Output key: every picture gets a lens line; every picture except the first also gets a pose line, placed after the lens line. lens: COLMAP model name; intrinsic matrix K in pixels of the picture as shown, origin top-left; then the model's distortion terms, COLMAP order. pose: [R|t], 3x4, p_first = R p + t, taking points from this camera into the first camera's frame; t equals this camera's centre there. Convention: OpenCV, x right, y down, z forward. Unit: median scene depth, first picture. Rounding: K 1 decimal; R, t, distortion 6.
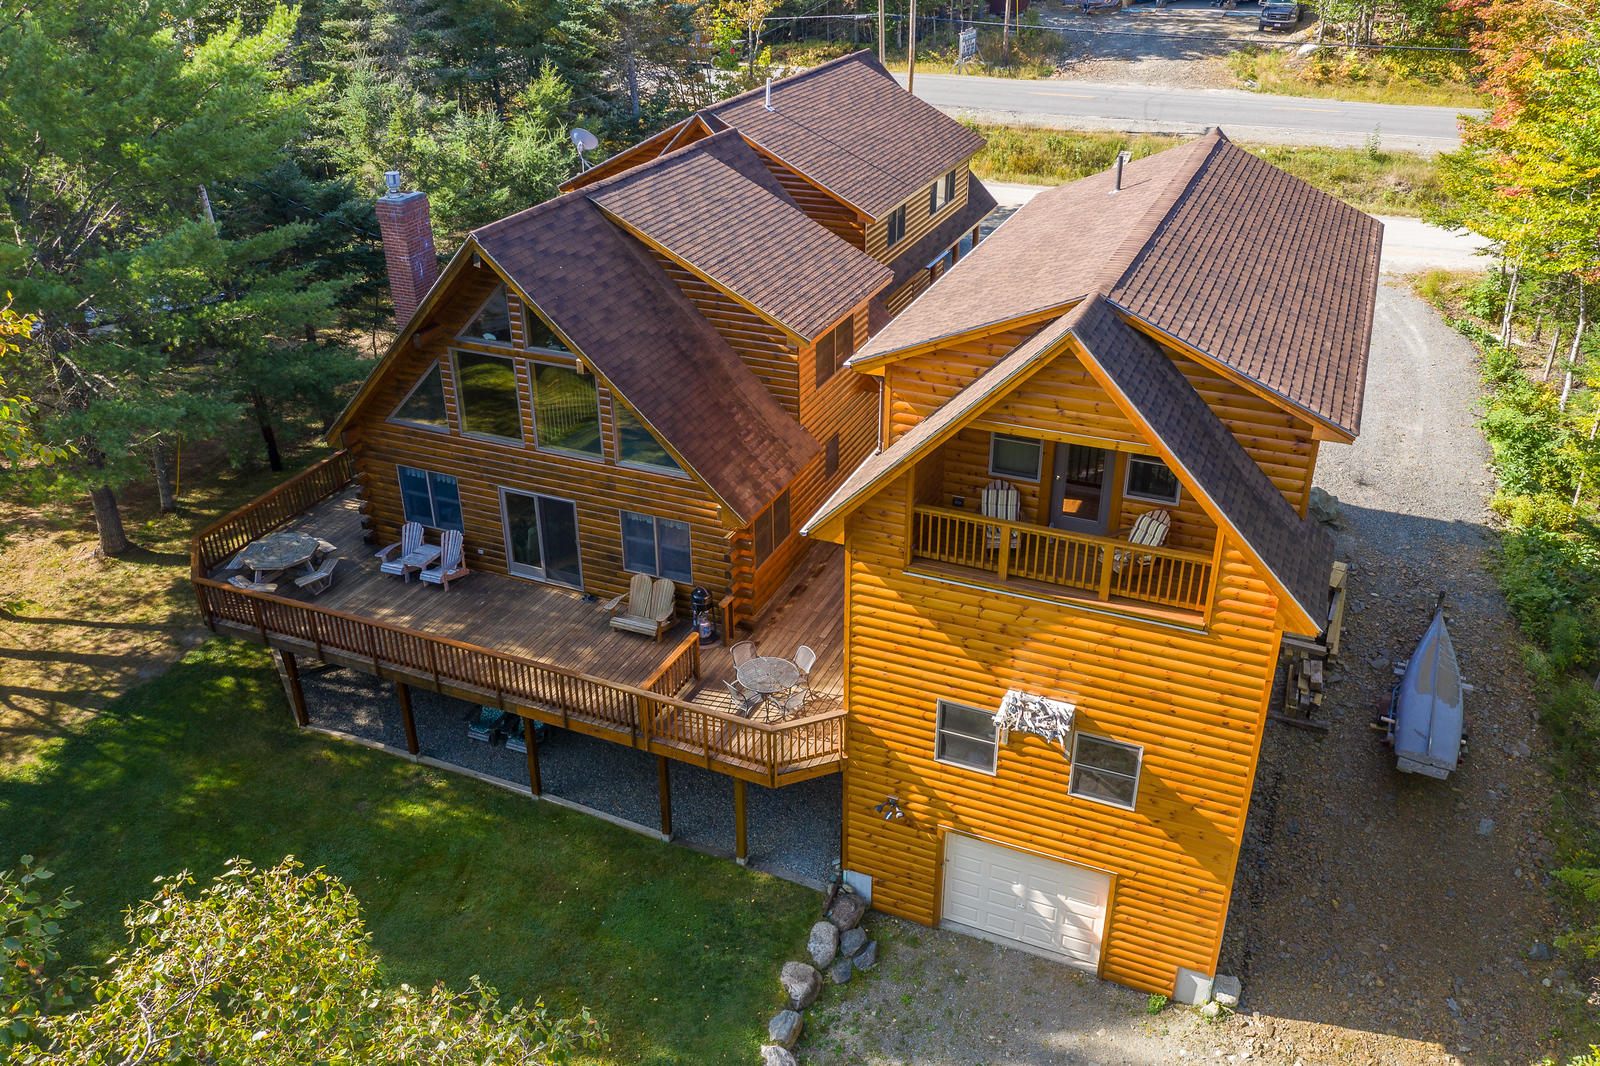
lens RADIAL K [[1276.4, 0, 806.7], [0, 1276.4, 519.0], [0, 0, 1]] dist [-0.007836, -0.005591]
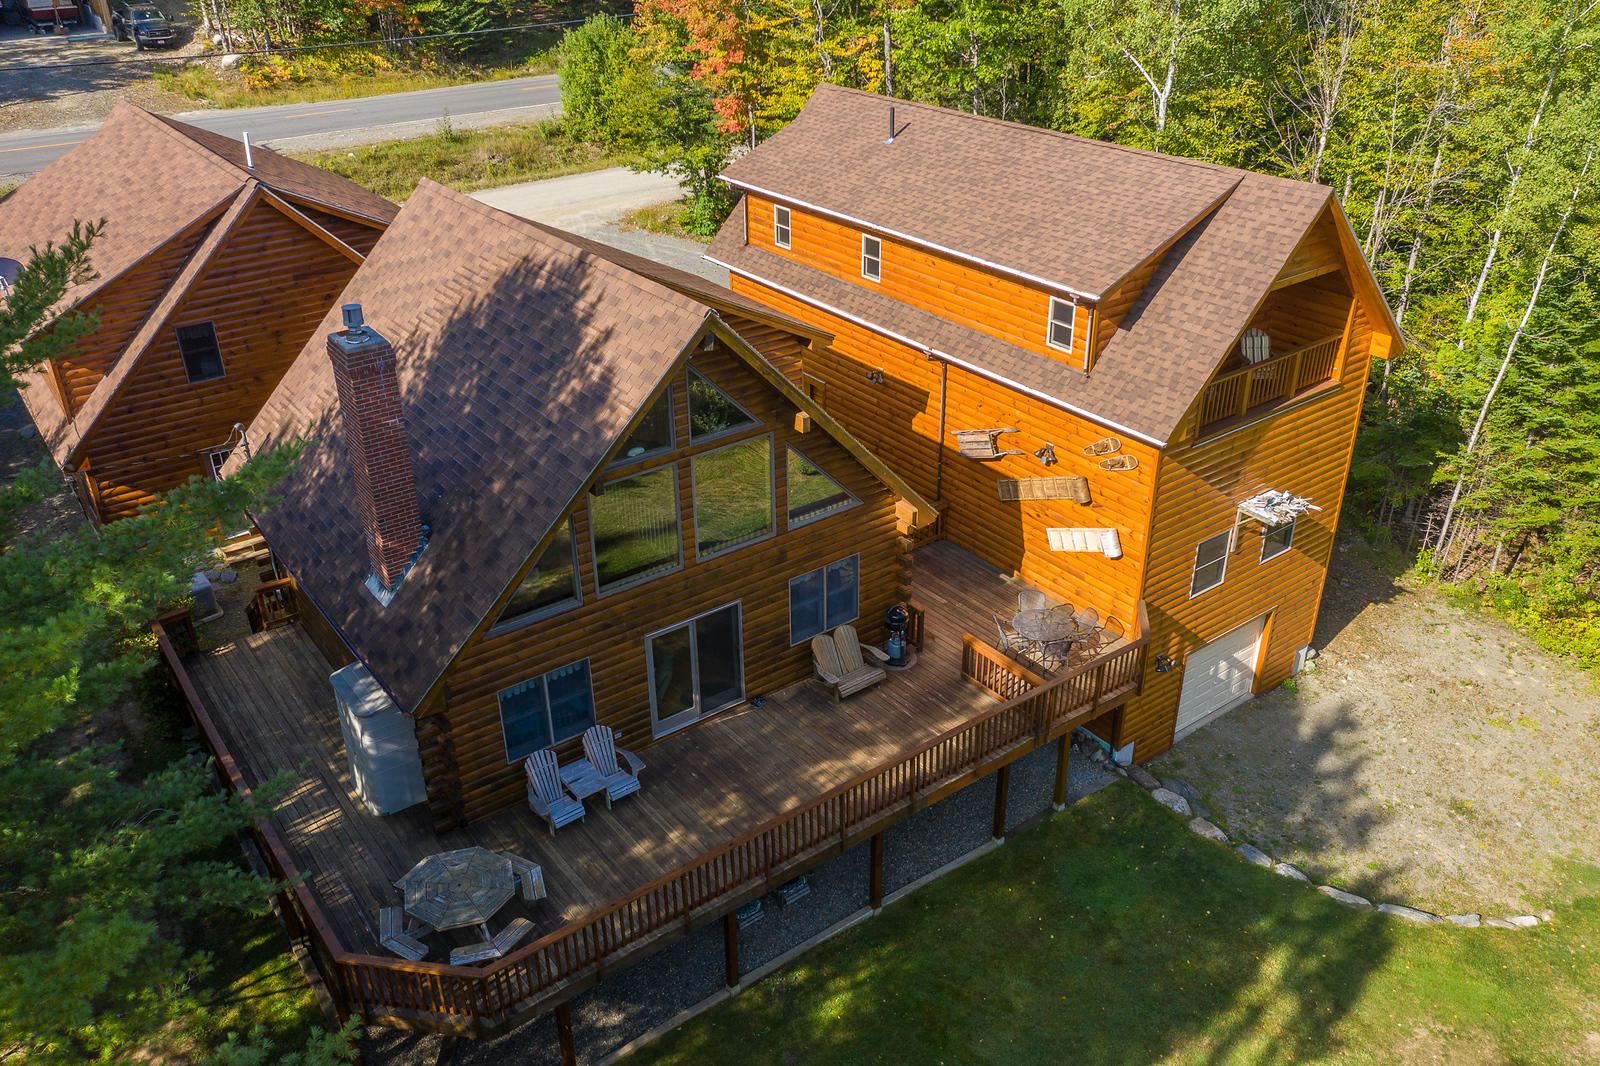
lens RADIAL K [[1276.4, 0, 802.9], [0, 1276.4, 527.2], [0, 0, 1]] dist [-0.007836, -0.005591]
pose [[0.501220, -0.404892, 0.764749, -0.785966], [0.407540, 0.890077, 0.204142, -0.212007], [-0.763341, 0.209346, 0.611134, 0.439260]]
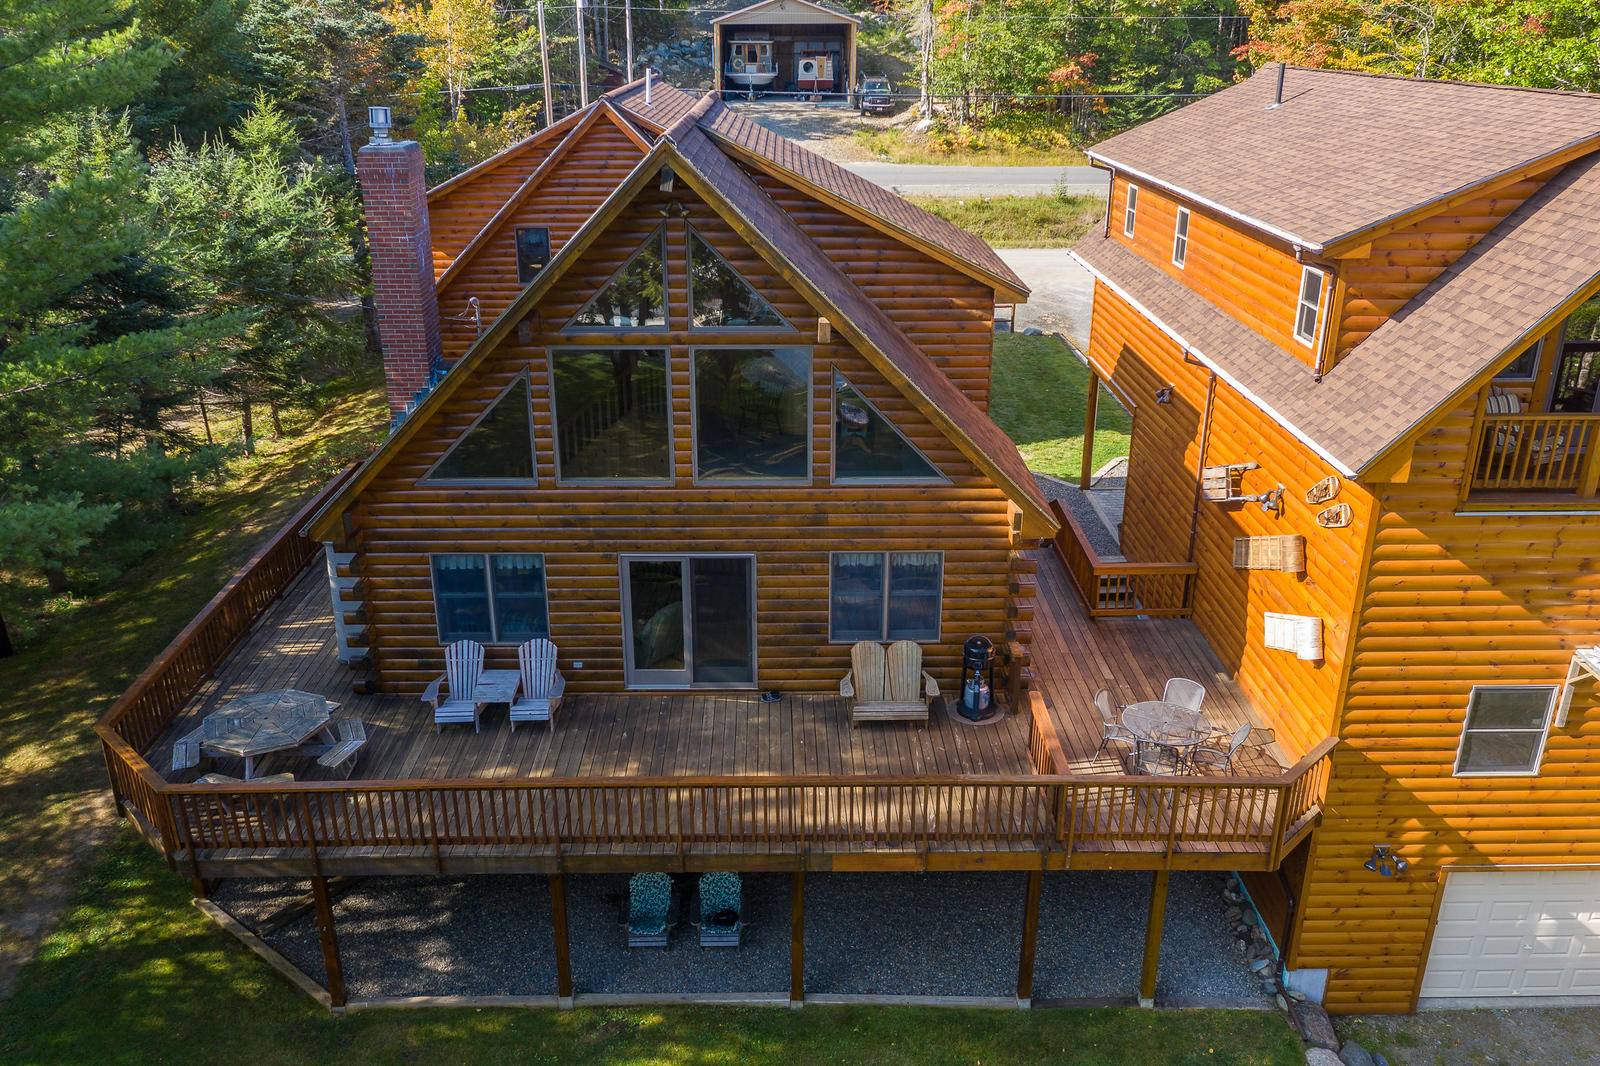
lens RADIAL K [[1276.4, 0, 798.1], [0, 1276.4, 527.6], [0, 0, 1]] dist [-0.007836, -0.005591]
pose [[0.912982, -0.141896, 0.382529, -0.418599], [0.182562, 0.980555, -0.071993, 0.025614], [-0.364876, 0.135564, 0.921134, 0.358561]]
